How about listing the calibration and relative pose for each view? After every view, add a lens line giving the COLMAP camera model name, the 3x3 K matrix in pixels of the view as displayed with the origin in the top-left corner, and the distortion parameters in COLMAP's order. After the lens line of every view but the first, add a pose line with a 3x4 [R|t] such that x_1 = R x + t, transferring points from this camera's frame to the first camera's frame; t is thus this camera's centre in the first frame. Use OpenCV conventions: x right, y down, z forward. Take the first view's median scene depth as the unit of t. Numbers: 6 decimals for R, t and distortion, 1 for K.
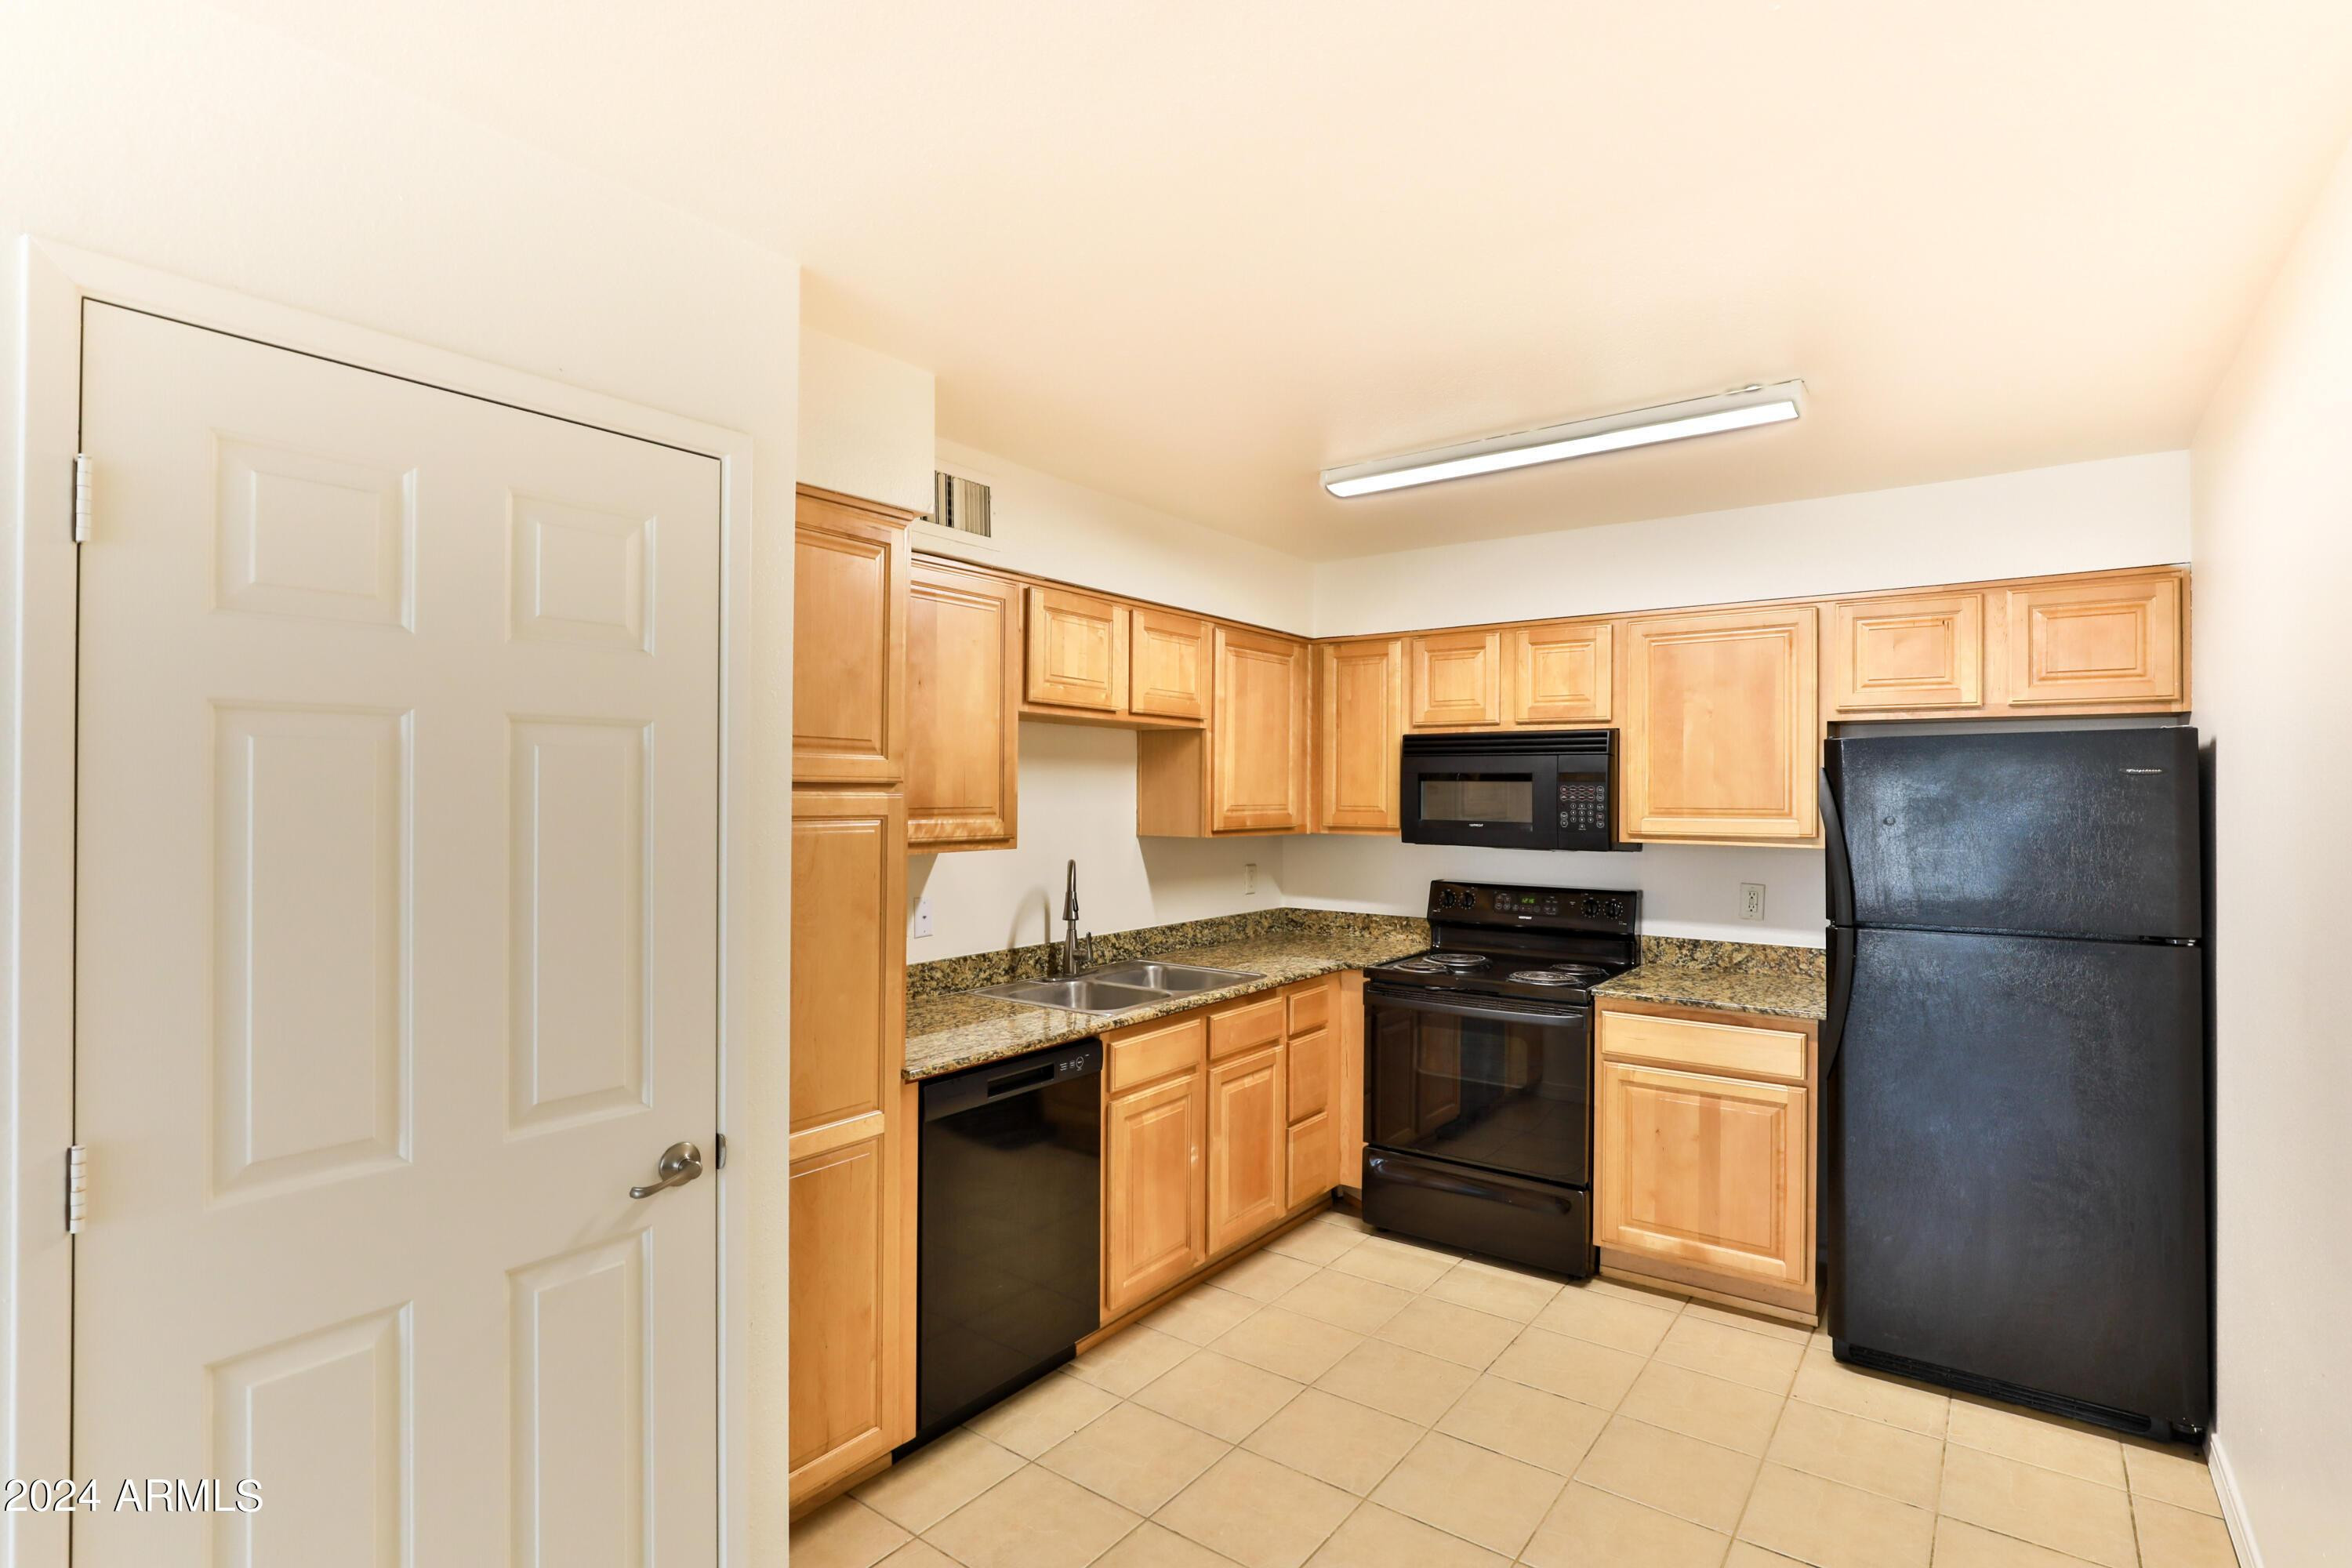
lens RADIAL K [[1141.9, 0, 1176.3], [0, 1141.9, 784.5], [0, 0, 1]] dist [-0.017382, 0.003111]
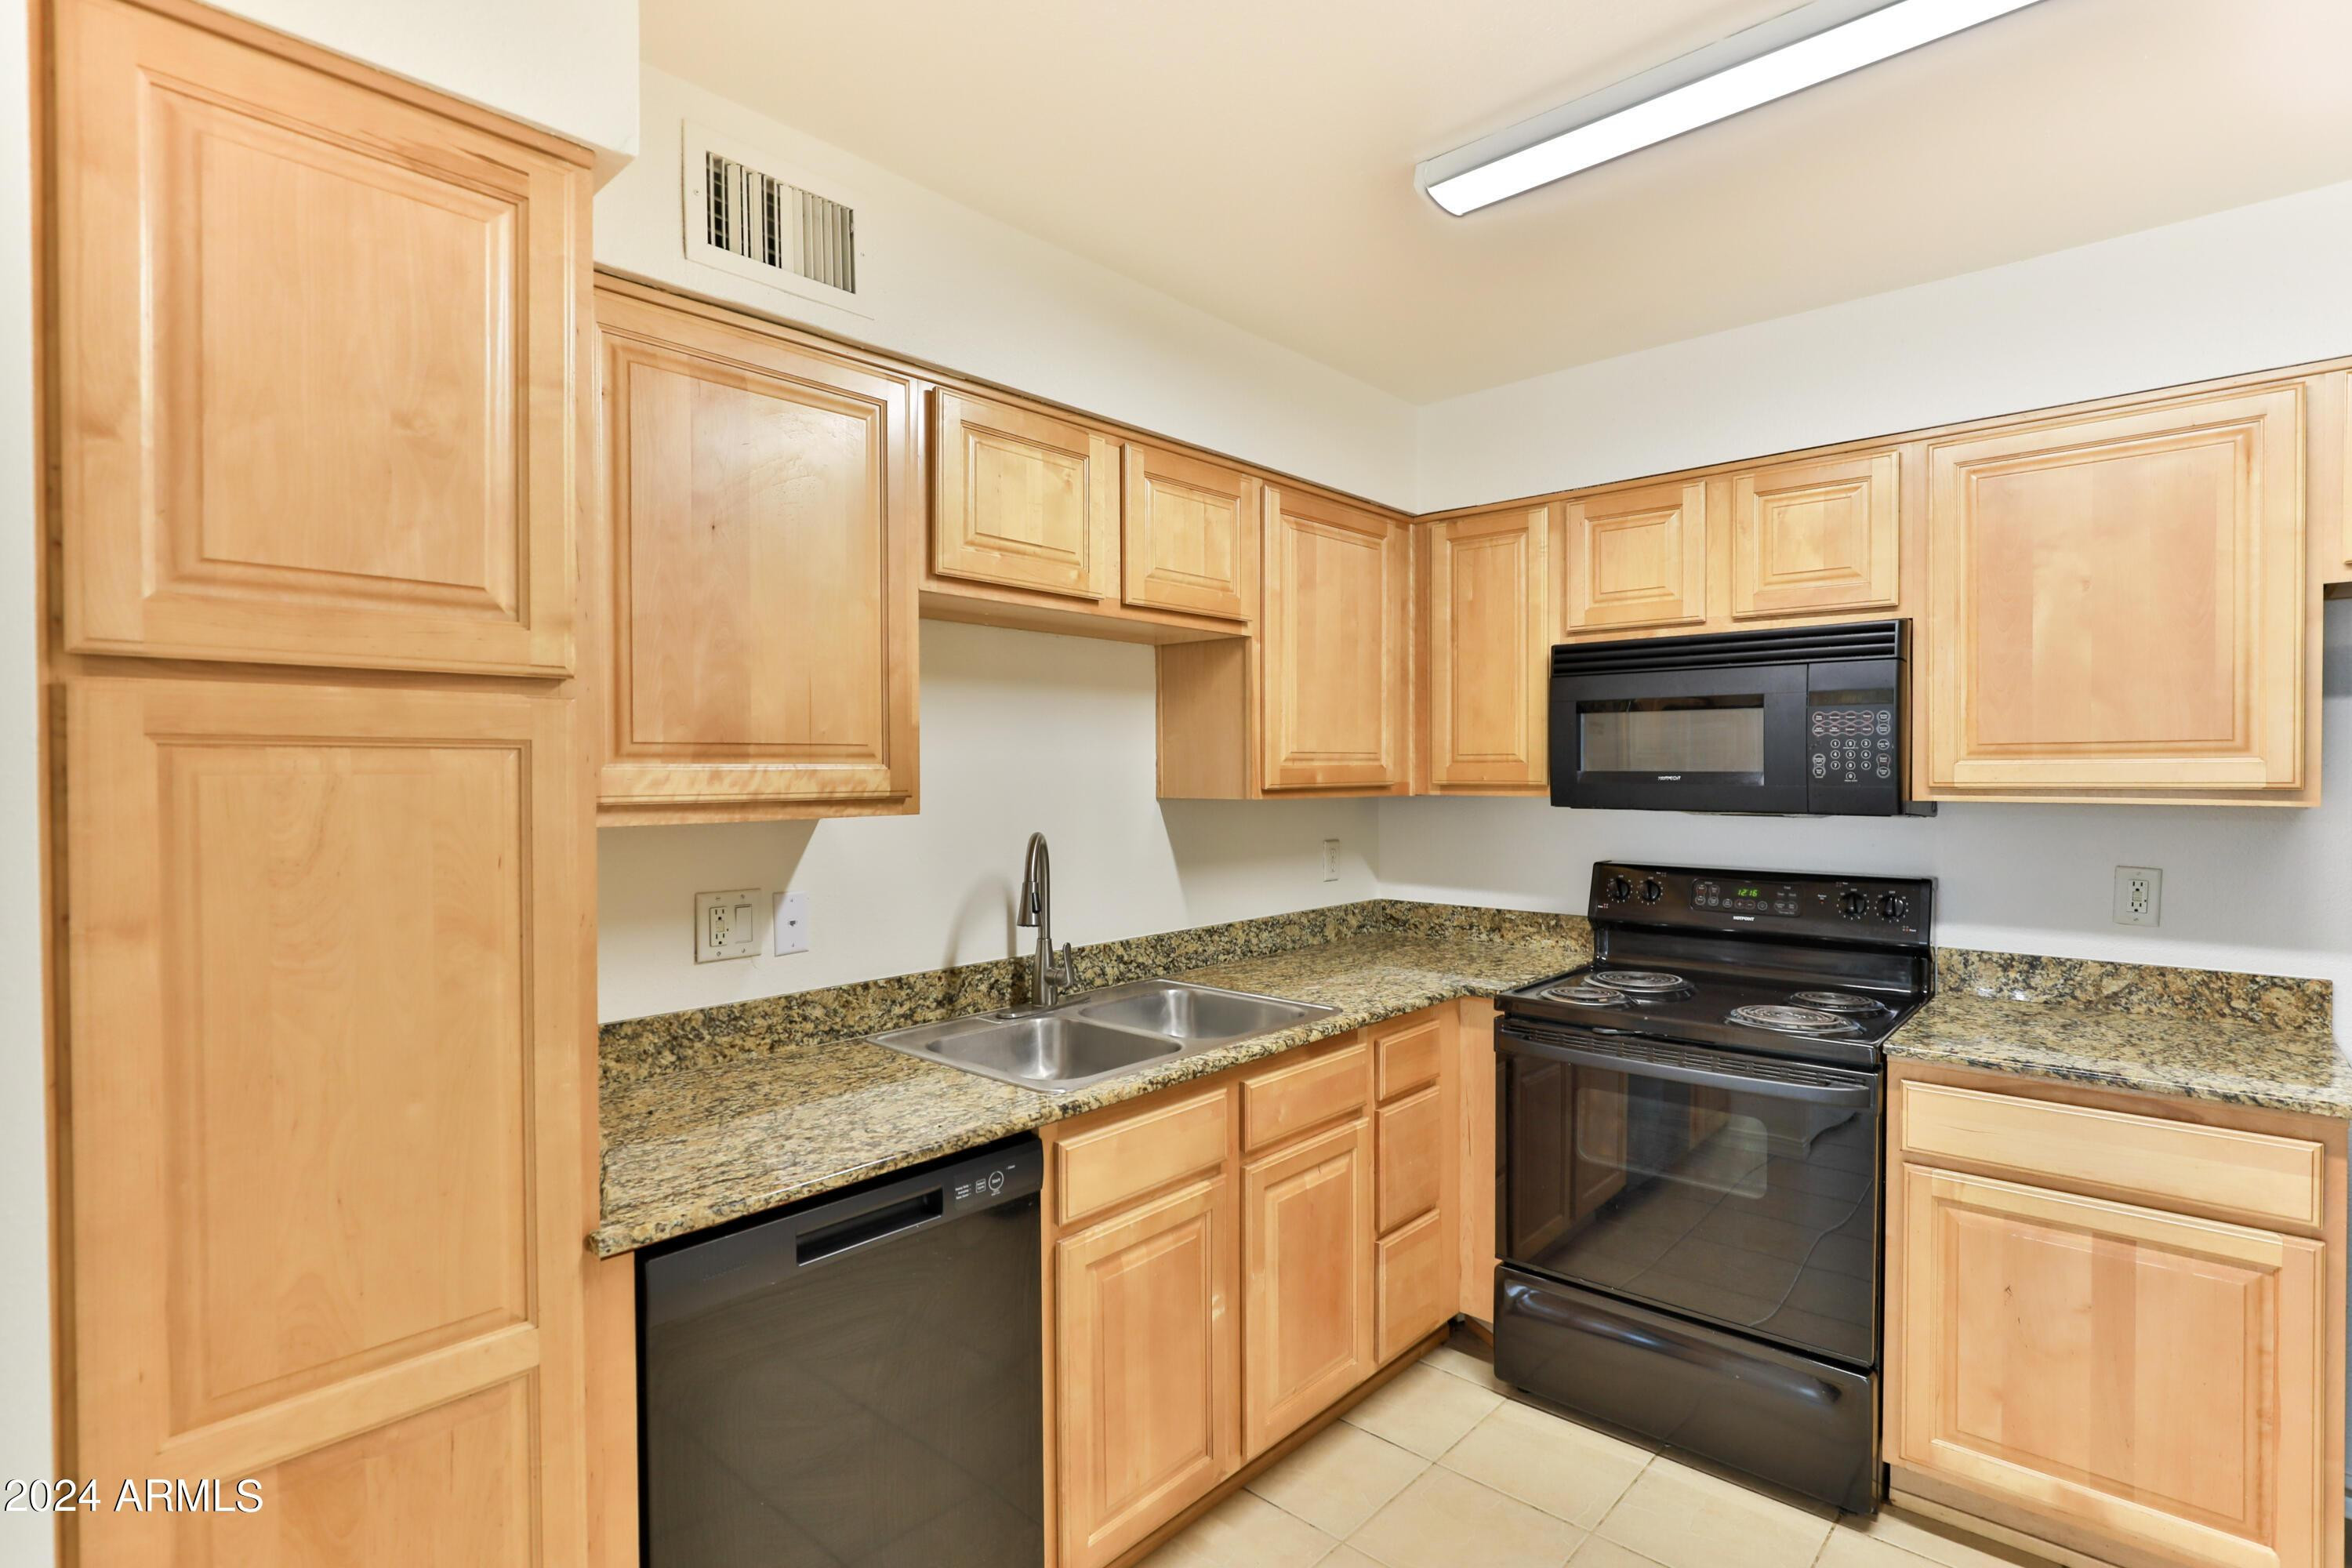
lens RADIAL K [[1141.9, 0, 1176.5], [0, 1141.9, 785.9], [0, 0, 1]] dist [-0.017382, 0.003111]
pose [[0.994681, -0.008873, -0.102623, 0.055810], [0.010937, 0.999749, 0.019565, 0.027537], [0.102424, -0.020584, 0.994528, 0.365435]]
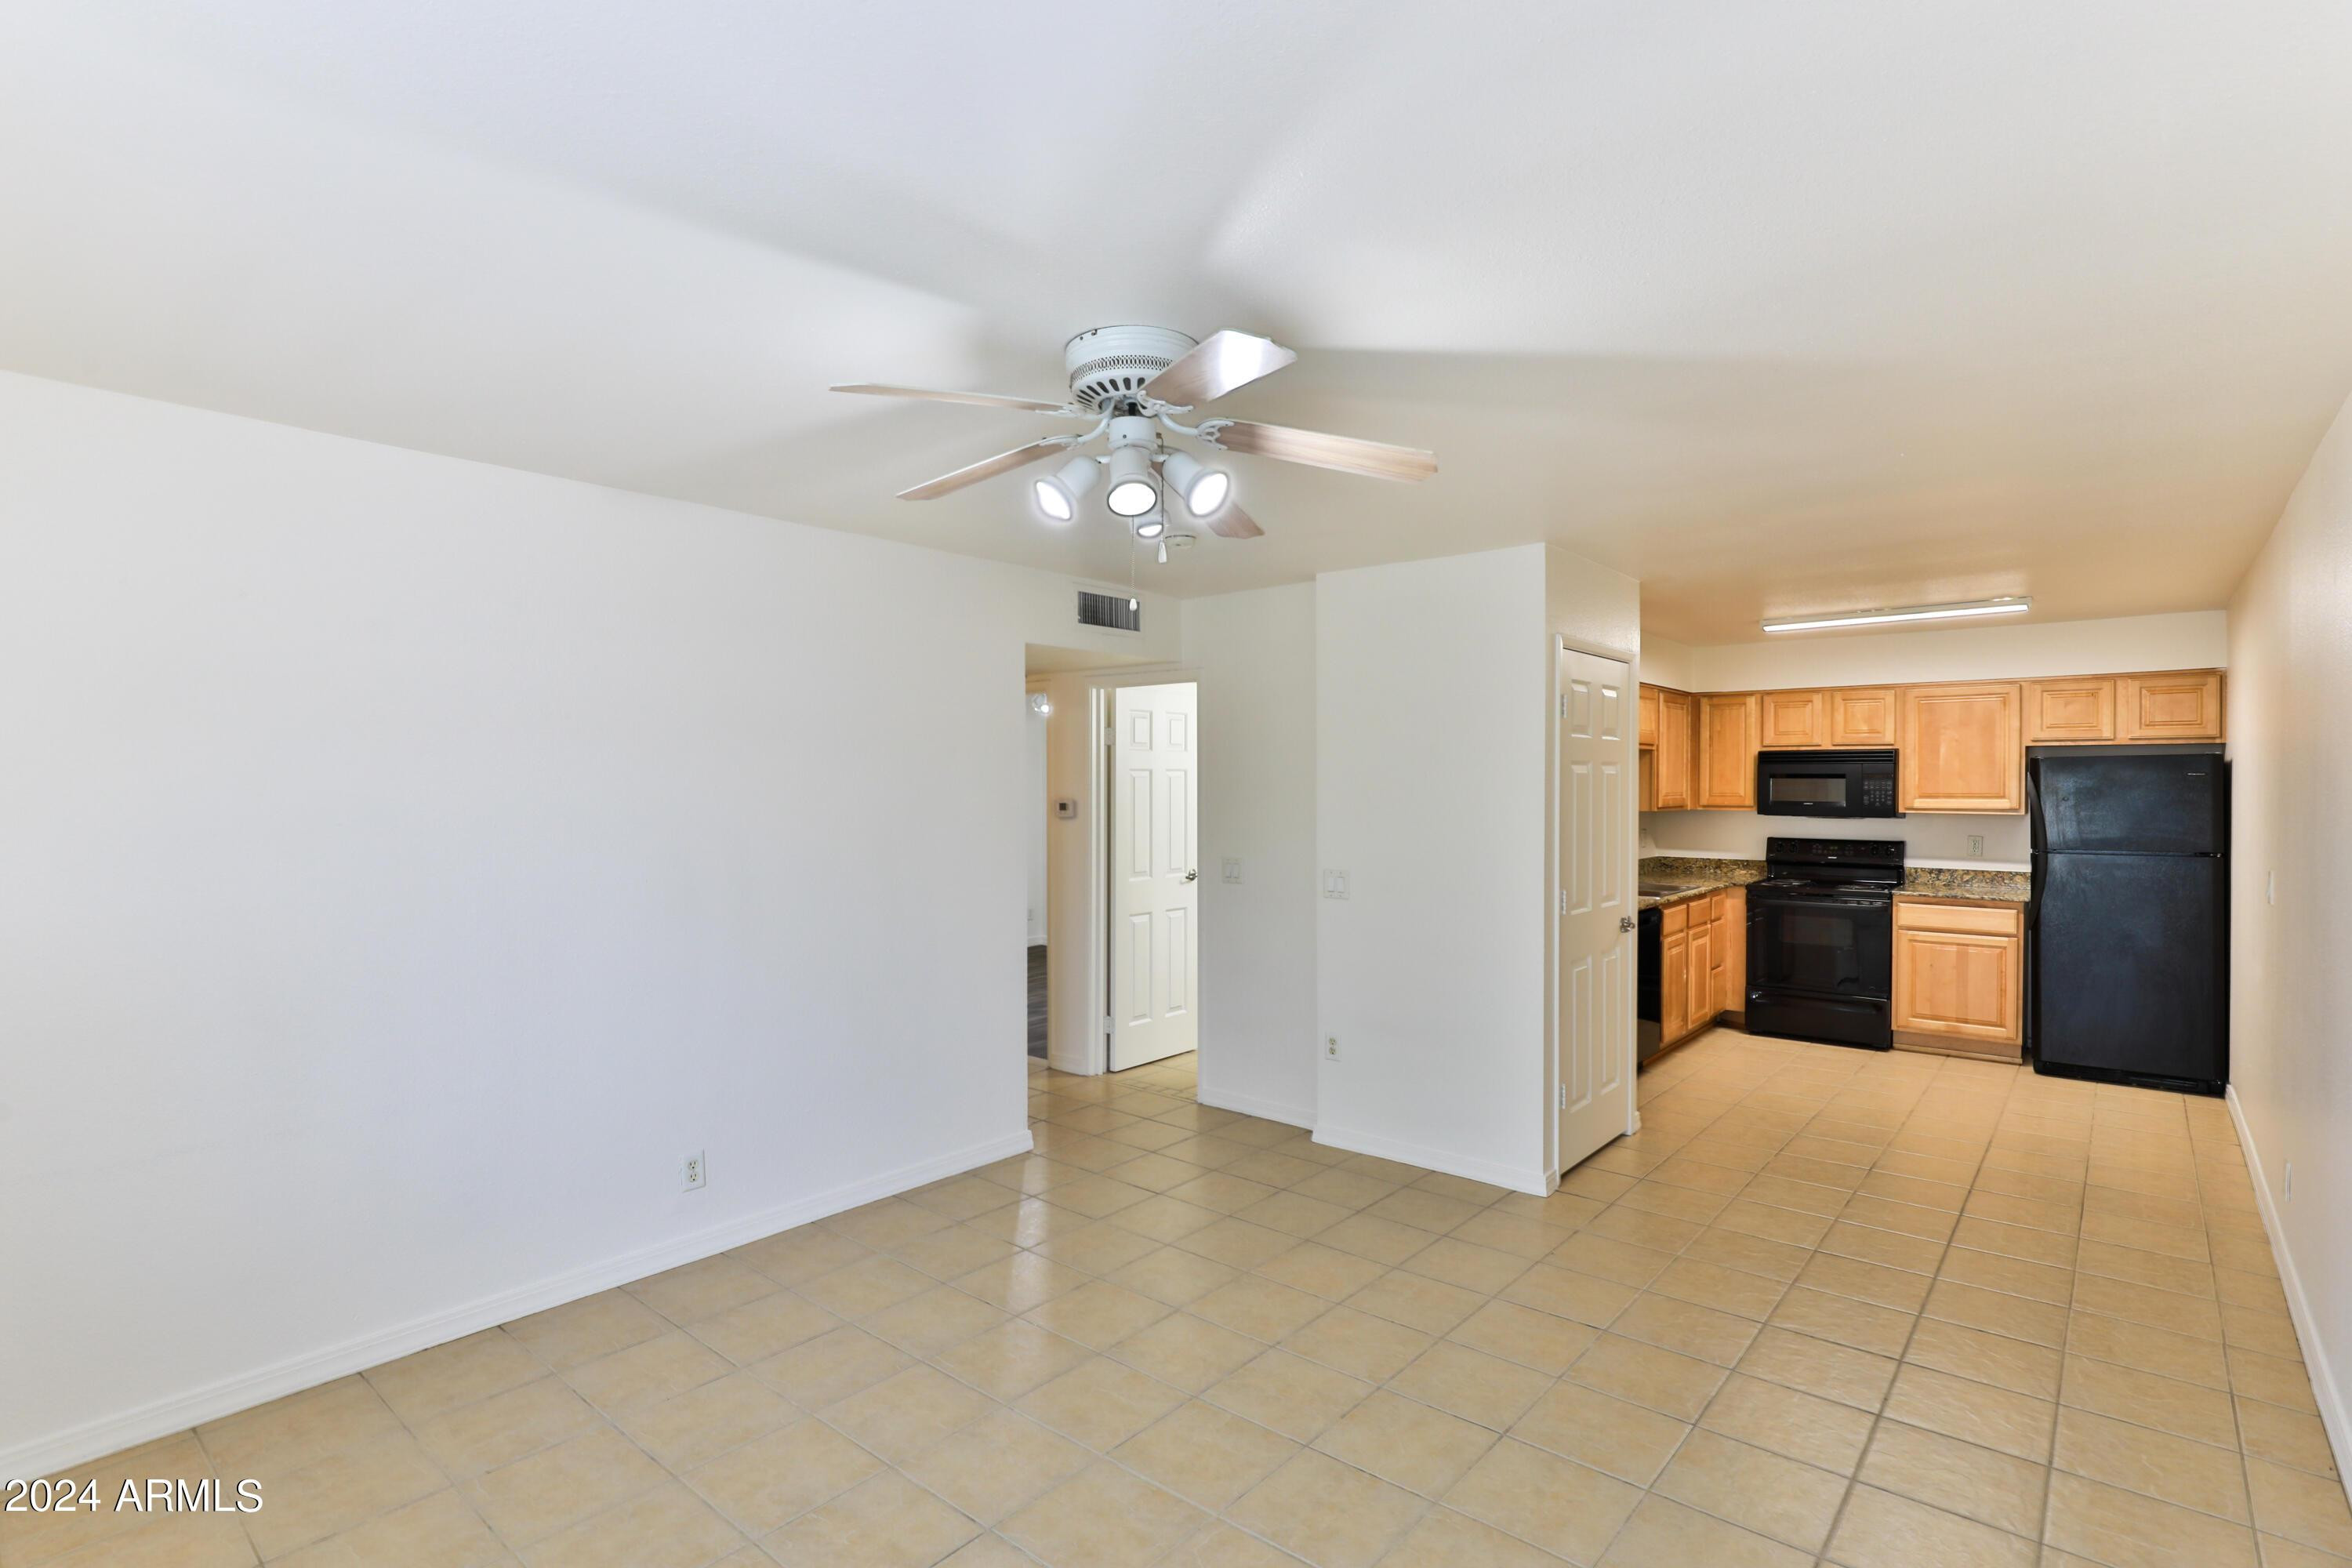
lens RADIAL K [[1141.9, 0, 1173.3], [0, 1141.9, 790.1], [0, 0, 1]] dist [-0.017382, 0.003111]
pose [[0.997863, -0.002413, -0.065302, -0.669989], [0.003109, 0.999939, 0.010563, -0.007690], [0.065272, -0.010744, 0.997810, -0.901361]]
